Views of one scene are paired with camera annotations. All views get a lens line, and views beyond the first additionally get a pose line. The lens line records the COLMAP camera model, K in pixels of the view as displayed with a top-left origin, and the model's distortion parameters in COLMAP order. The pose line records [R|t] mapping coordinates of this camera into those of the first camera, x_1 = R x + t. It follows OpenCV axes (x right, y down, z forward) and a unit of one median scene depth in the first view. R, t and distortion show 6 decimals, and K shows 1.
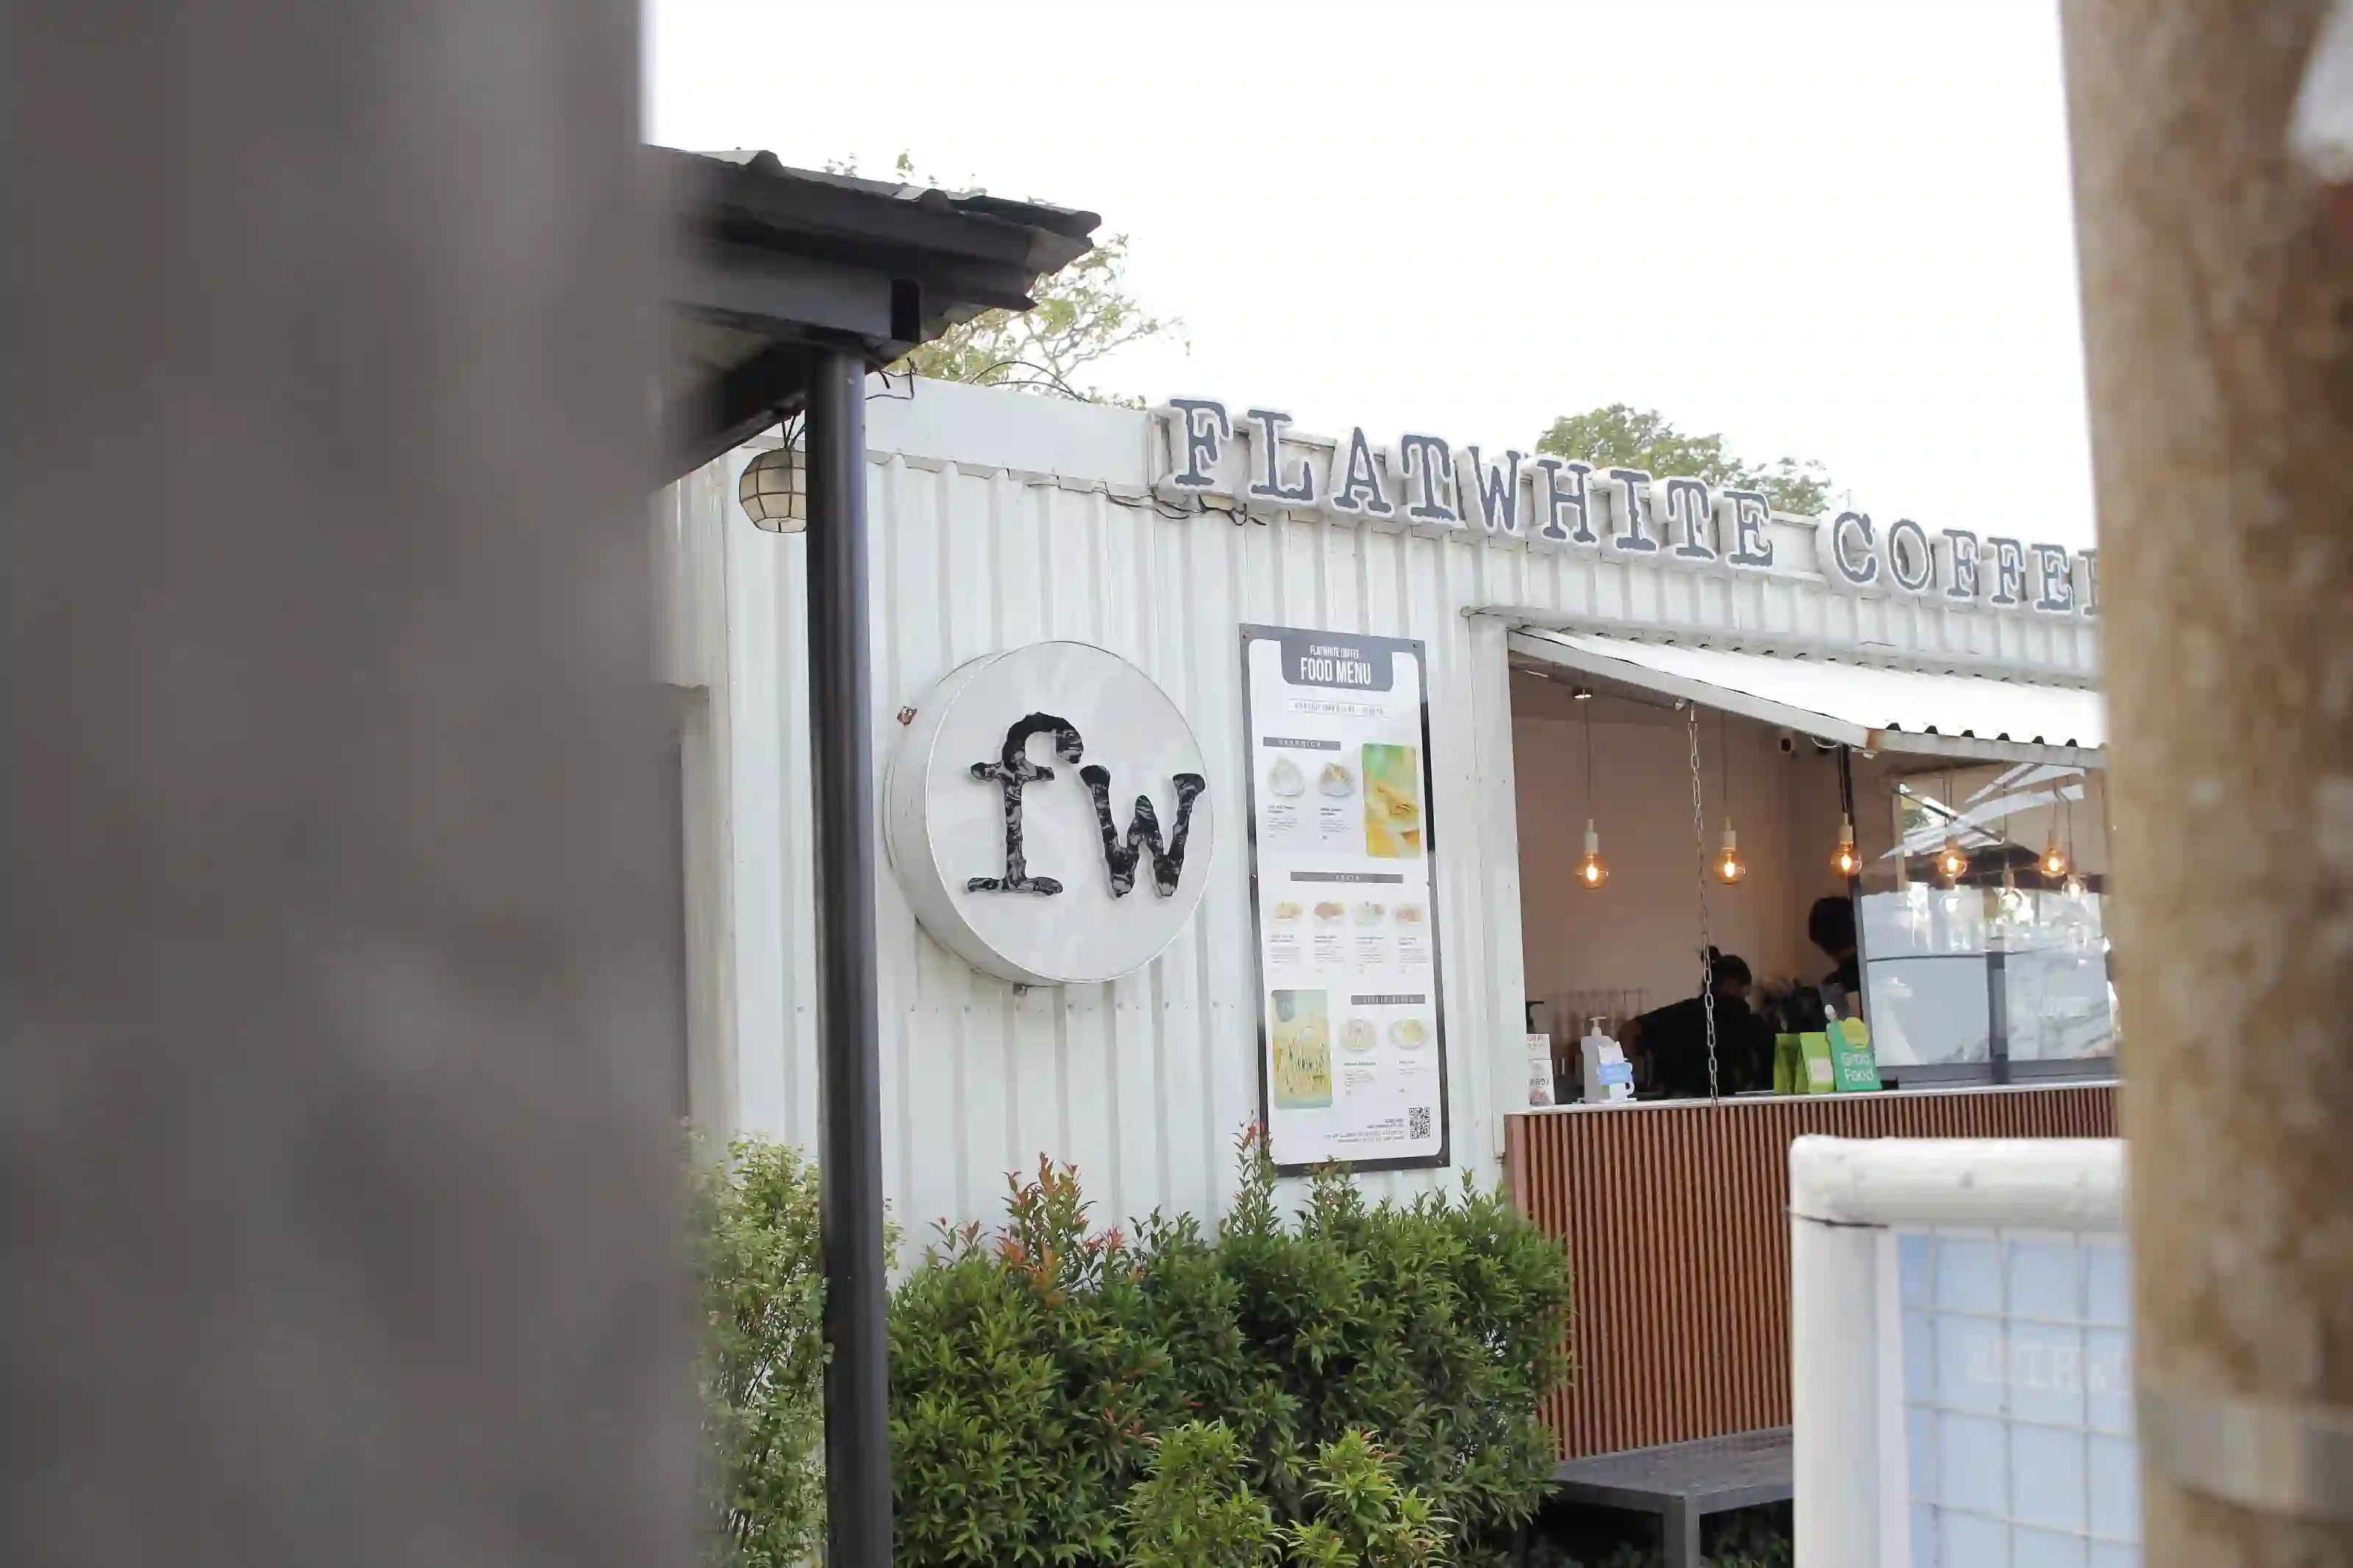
lens RADIAL K [[2626.7, 0, 1176.5], [0, 2626.7, 784.0], [0, 0, 1]] dist [-0.107193, 0.011463]
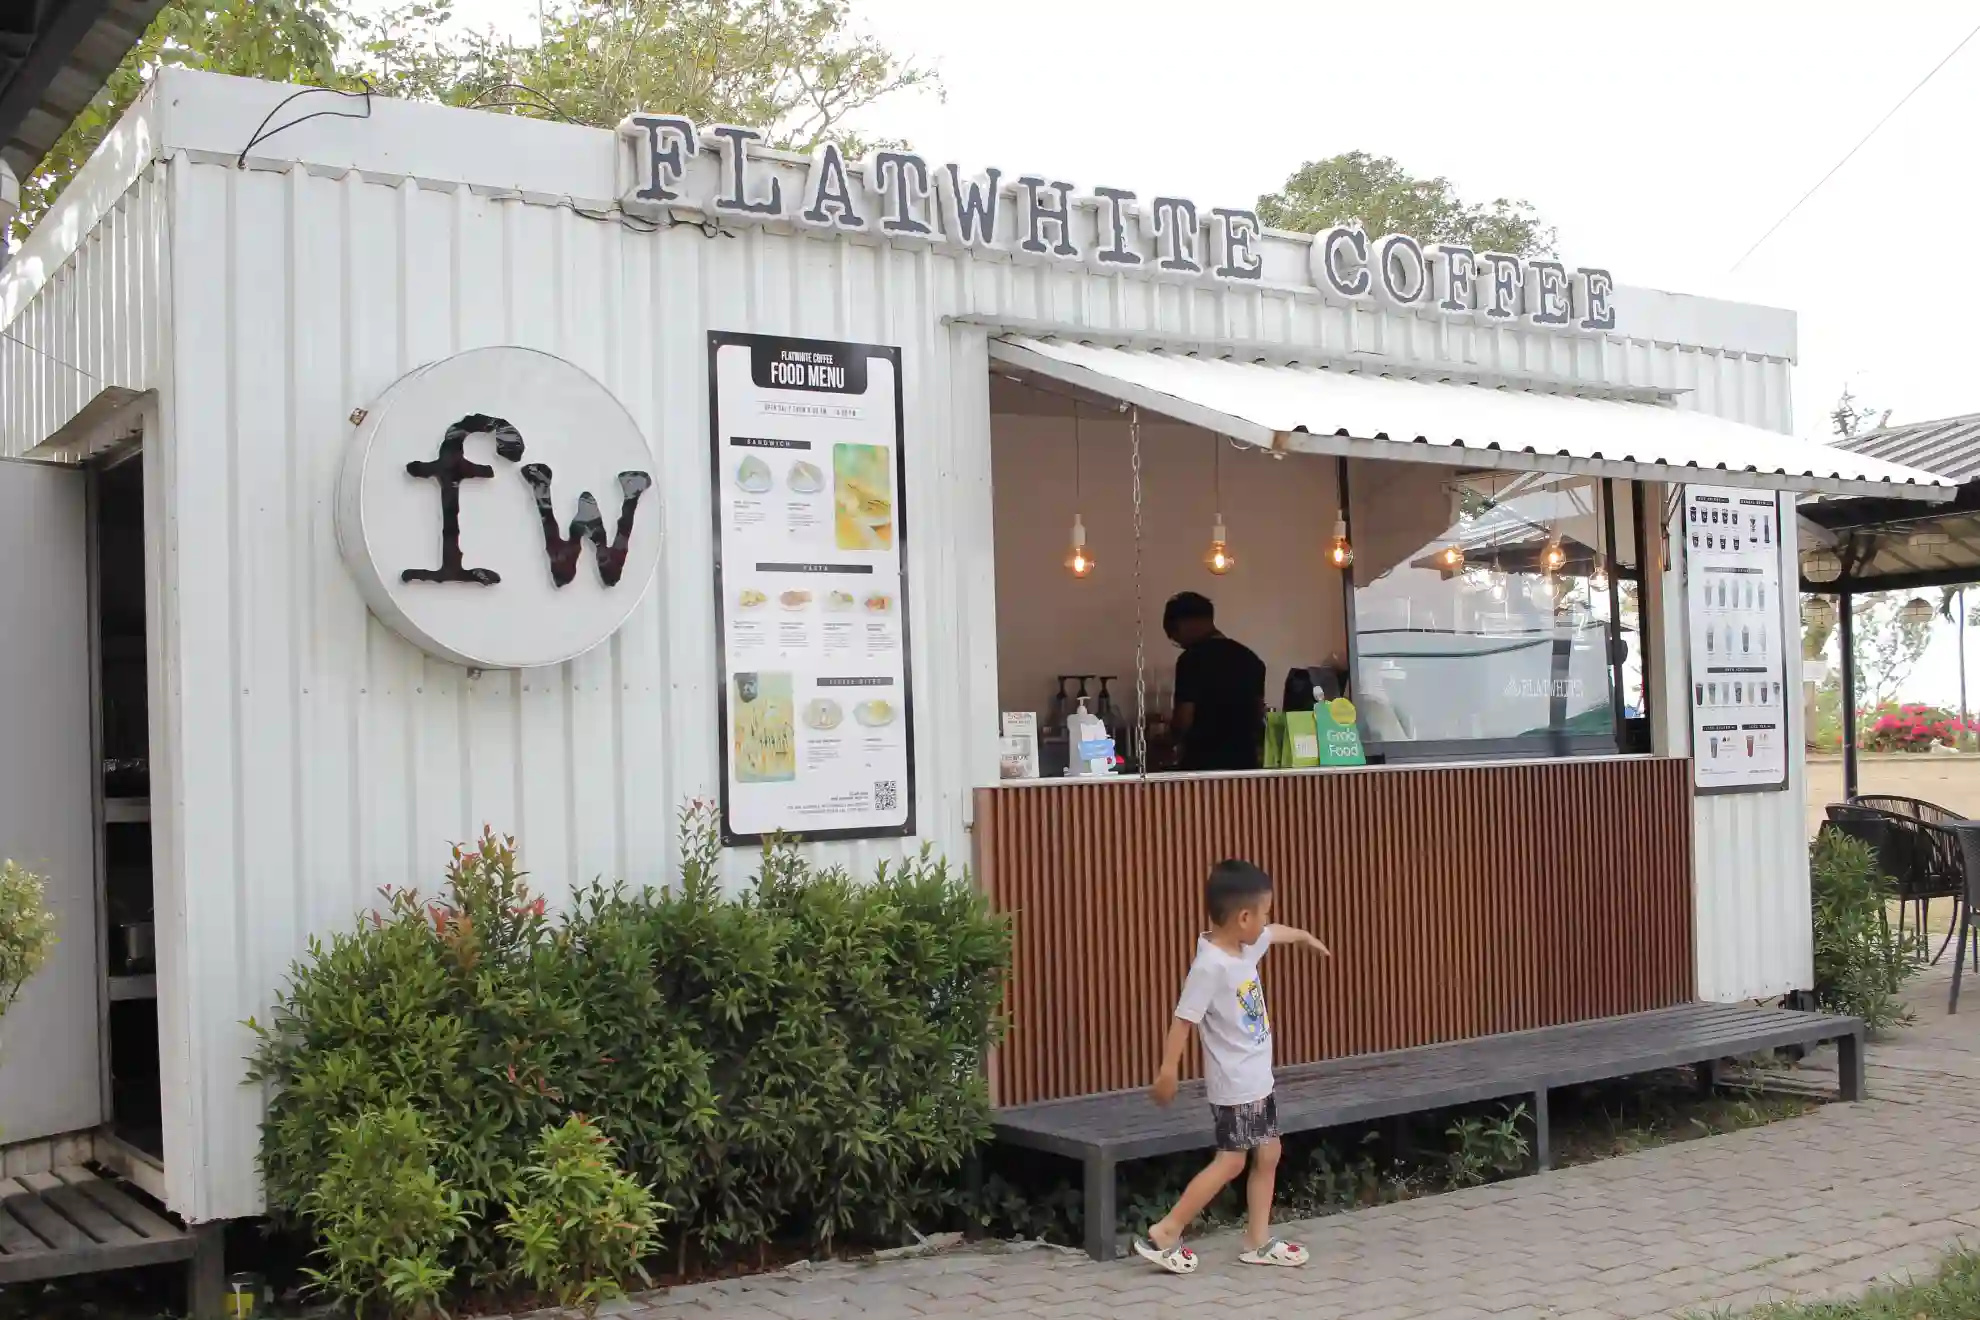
lens RADIAL K [[2210.6, 0, 990.0], [0, 2210.6, 660.0], [0, 0, 1]] dist [-0.107193, 0.011463]
pose [[0.999870, 0.005627, -0.015120, 0.148072], [-0.004369, 0.996622, 0.082010, -0.001364], [0.015530, -0.081933, 0.996517, 0.095289]]
